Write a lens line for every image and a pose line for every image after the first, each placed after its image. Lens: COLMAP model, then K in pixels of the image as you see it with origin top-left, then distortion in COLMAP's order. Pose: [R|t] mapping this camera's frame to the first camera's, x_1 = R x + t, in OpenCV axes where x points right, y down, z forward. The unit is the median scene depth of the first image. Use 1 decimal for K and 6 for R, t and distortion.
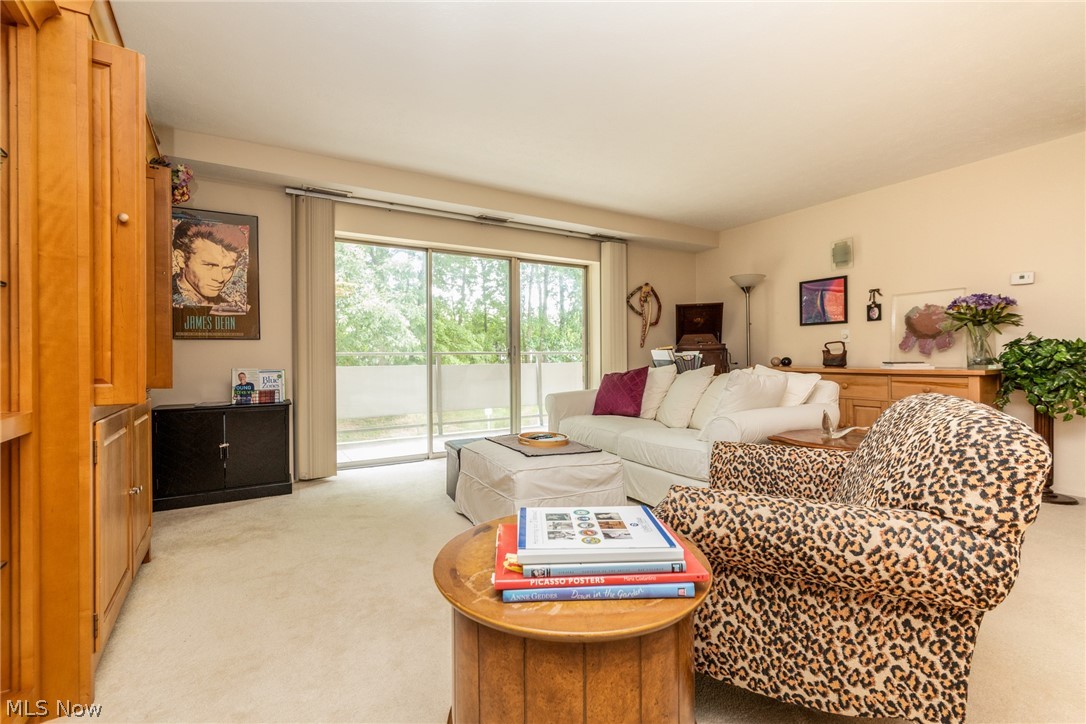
lens RADIAL K [[475.3, 0, 544.7], [0, 475.3, 359.4], [0, 0, 1]] dist [0.001036, 0.000103]
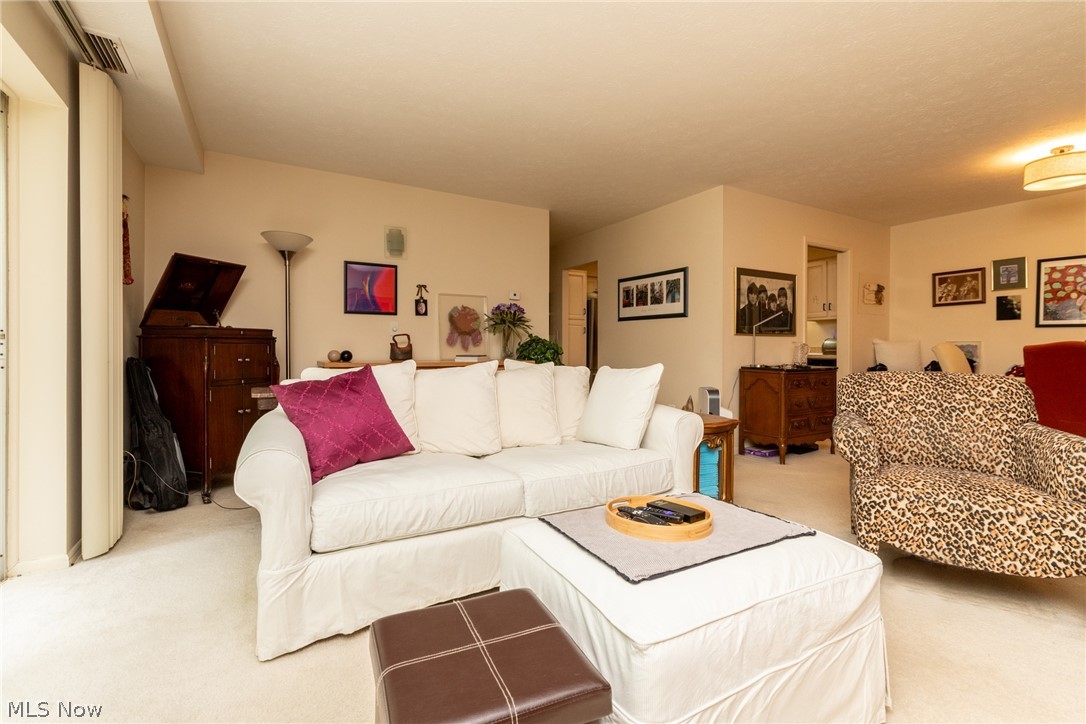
lens RADIAL K [[475.3, 0, 543.9], [0, 475.3, 355.6], [0, 0, 1]] dist [0.001036, 0.000103]
pose [[0.039432, -0.005117, 0.999209, -0.327590], [-0.001103, 0.999986, 0.005165, -0.000075], [-0.999222, -0.001306, 0.039426, 0.699726]]
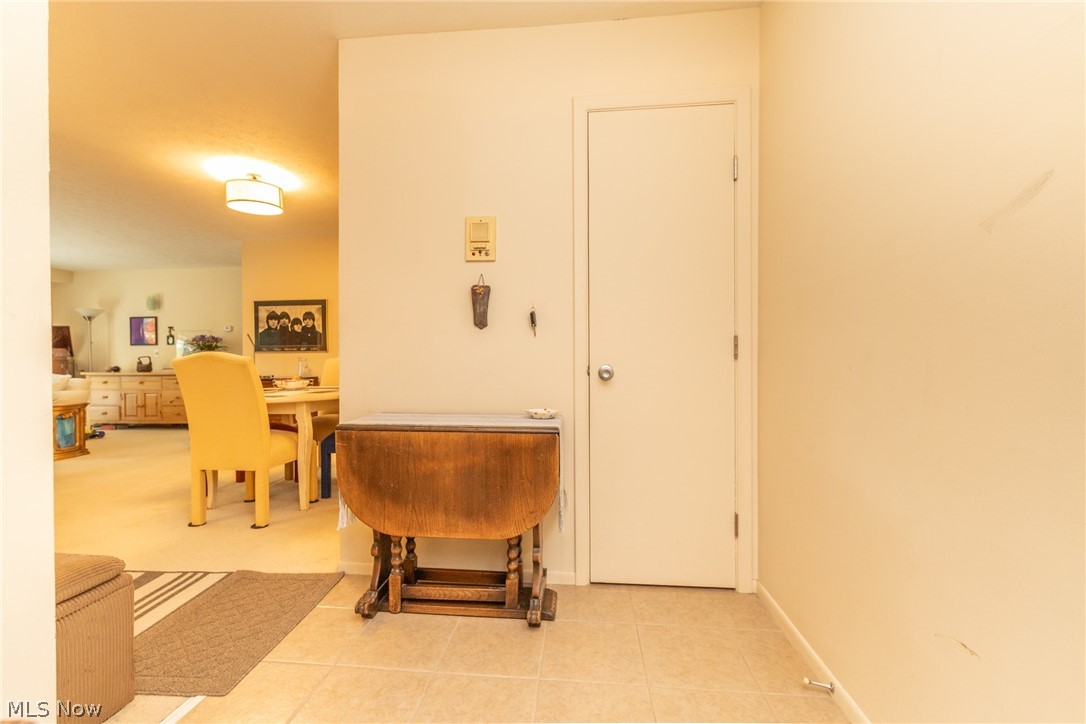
lens RADIAL K [[475.3, 0, 542.9], [0, 475.3, 364.4], [0, 0, 1]] dist [0.001036, 0.000103]
pose [[0.610142, -0.002786, 0.792287, 0.151291], [0.004281, 0.999991, 0.000220, -0.004622], [-0.792280, 0.003257, 0.610149, -1.127562]]
